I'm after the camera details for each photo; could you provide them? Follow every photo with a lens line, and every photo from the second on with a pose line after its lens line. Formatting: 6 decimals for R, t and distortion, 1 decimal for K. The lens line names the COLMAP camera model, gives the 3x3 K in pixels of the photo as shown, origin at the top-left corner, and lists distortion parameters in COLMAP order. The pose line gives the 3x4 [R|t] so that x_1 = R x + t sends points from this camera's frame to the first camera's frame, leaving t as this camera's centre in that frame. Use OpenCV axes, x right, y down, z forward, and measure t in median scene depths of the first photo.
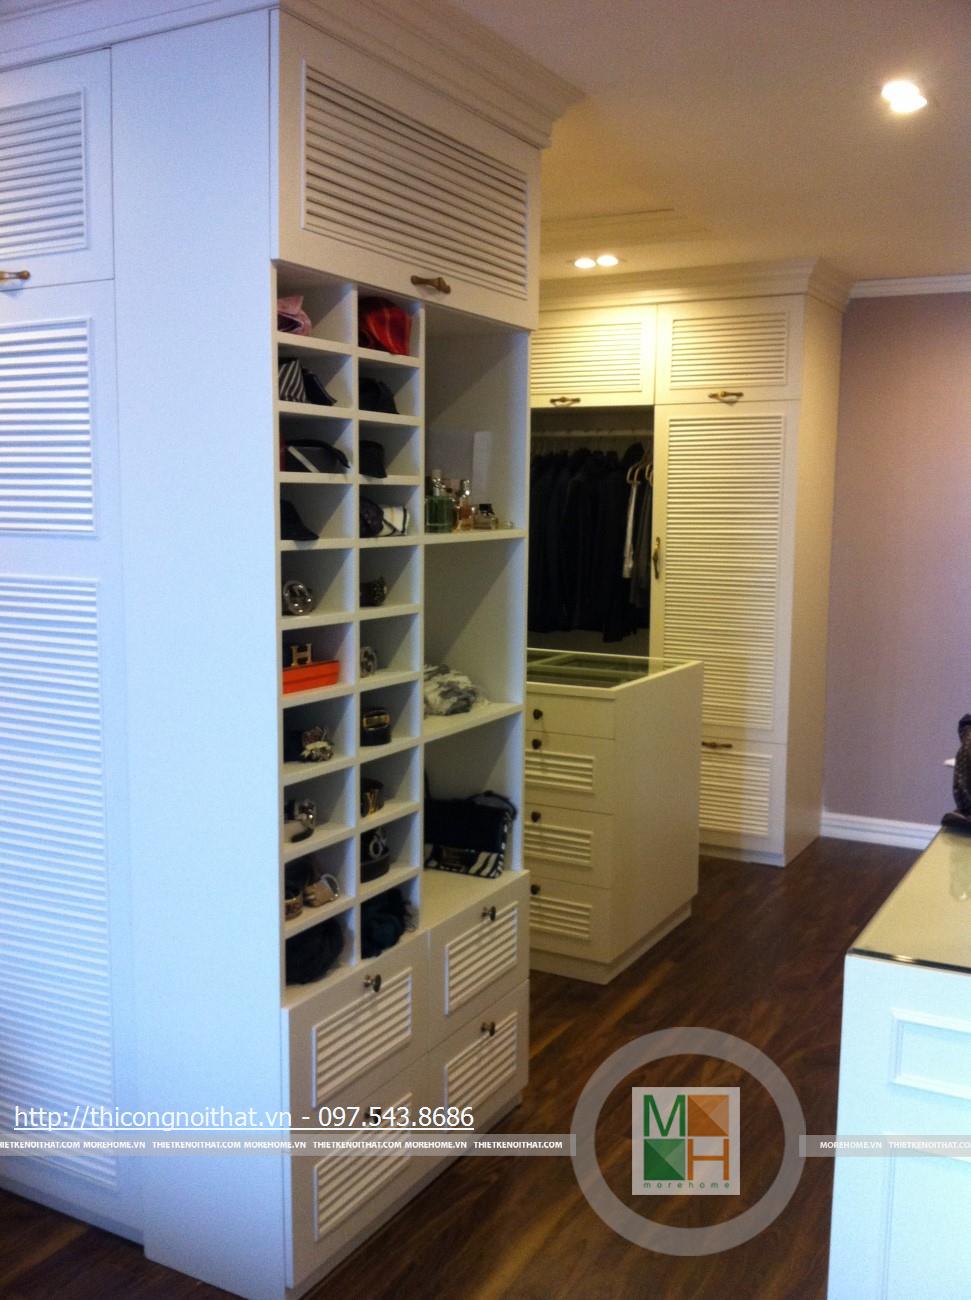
lens RADIAL K [[1237.6, 0, 492.0], [0, 1237.6, 662.4], [0, 0, 1]] dist [0.113385, -0.364782]
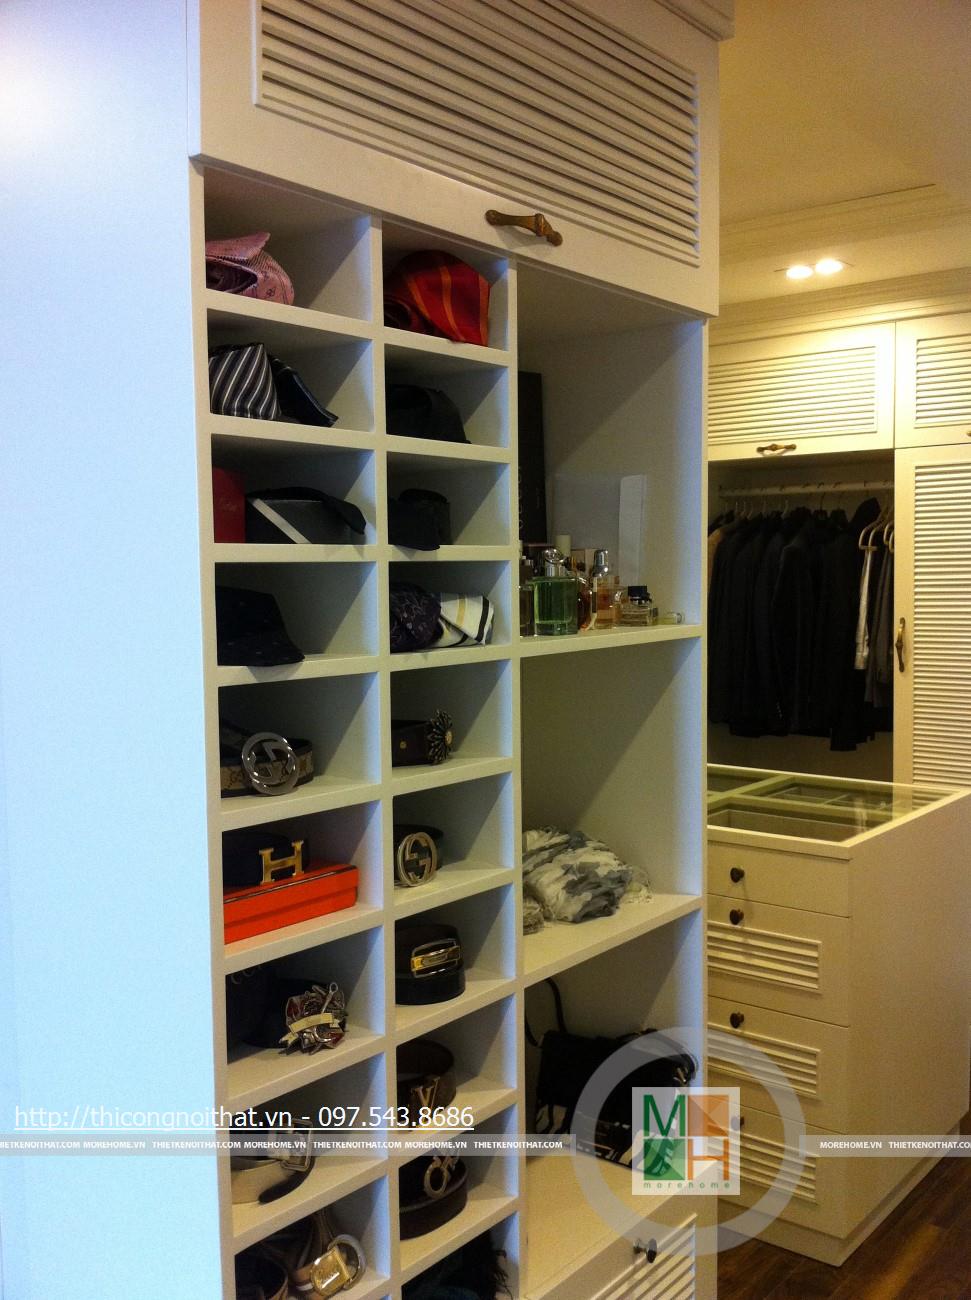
lens RADIAL K [[1237.6, 0, 492.0], [0, 1237.6, 662.4], [0, 0, 1]] dist [0.113385, -0.364782]
pose [[0.984639, -0.009811, -0.174329, 0.037691], [-0.000414, 0.998286, -0.058521, -0.059103], [0.174604, 0.057694, 0.982947, 0.416280]]
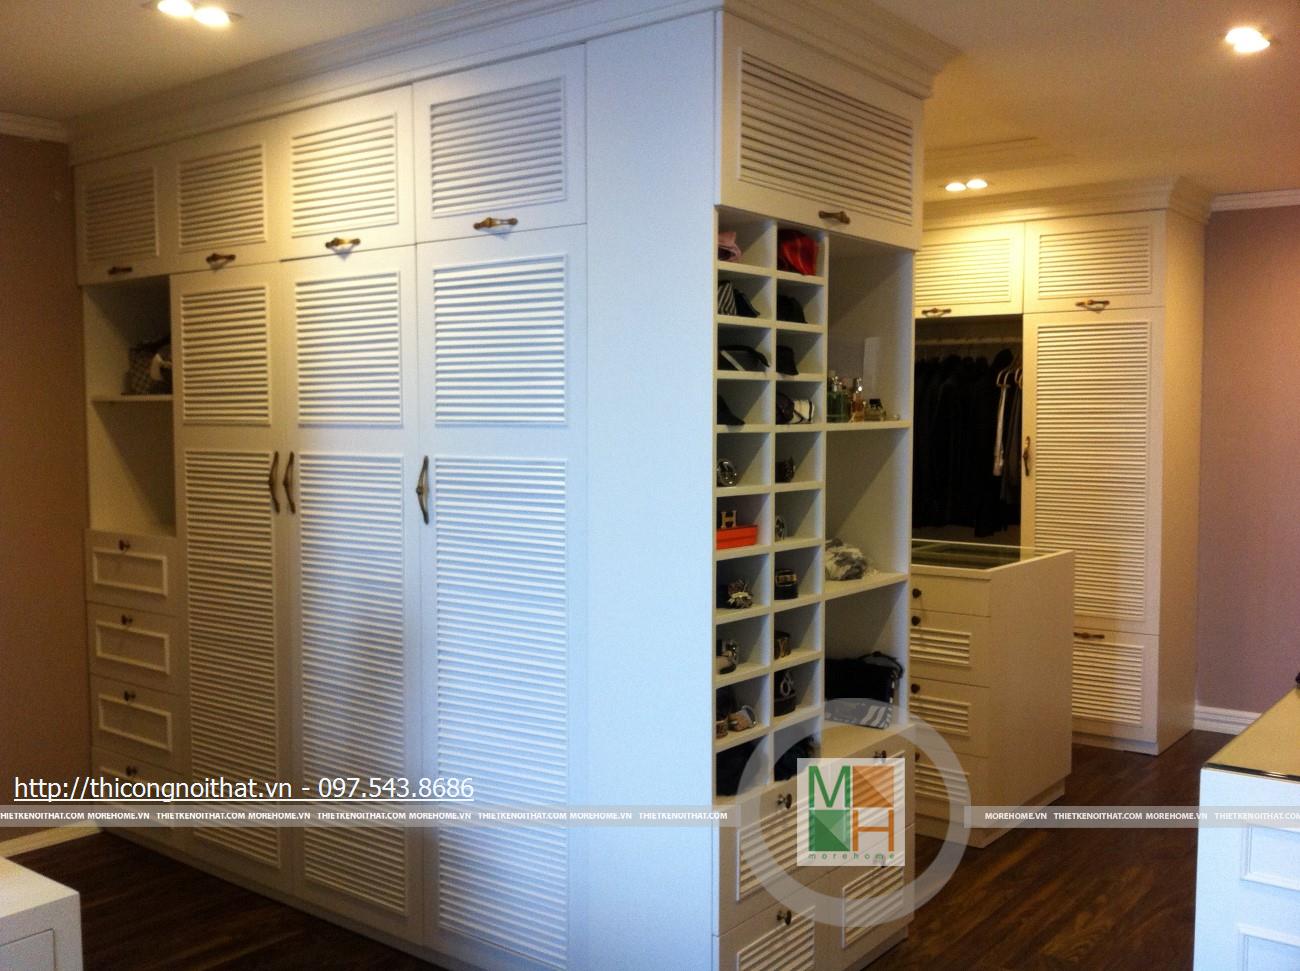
lens RADIAL K [[1237.6, 0, 650.0], [0, 1237.6, 485.5], [0, 0, 1]] dist [0.113385, -0.364782]
pose [[0.987453, -0.000288, -0.157913, -0.034621], [-0.011401, 0.997259, -0.073111, 0.046531], [0.157501, 0.073994, 0.984743, -0.197347]]
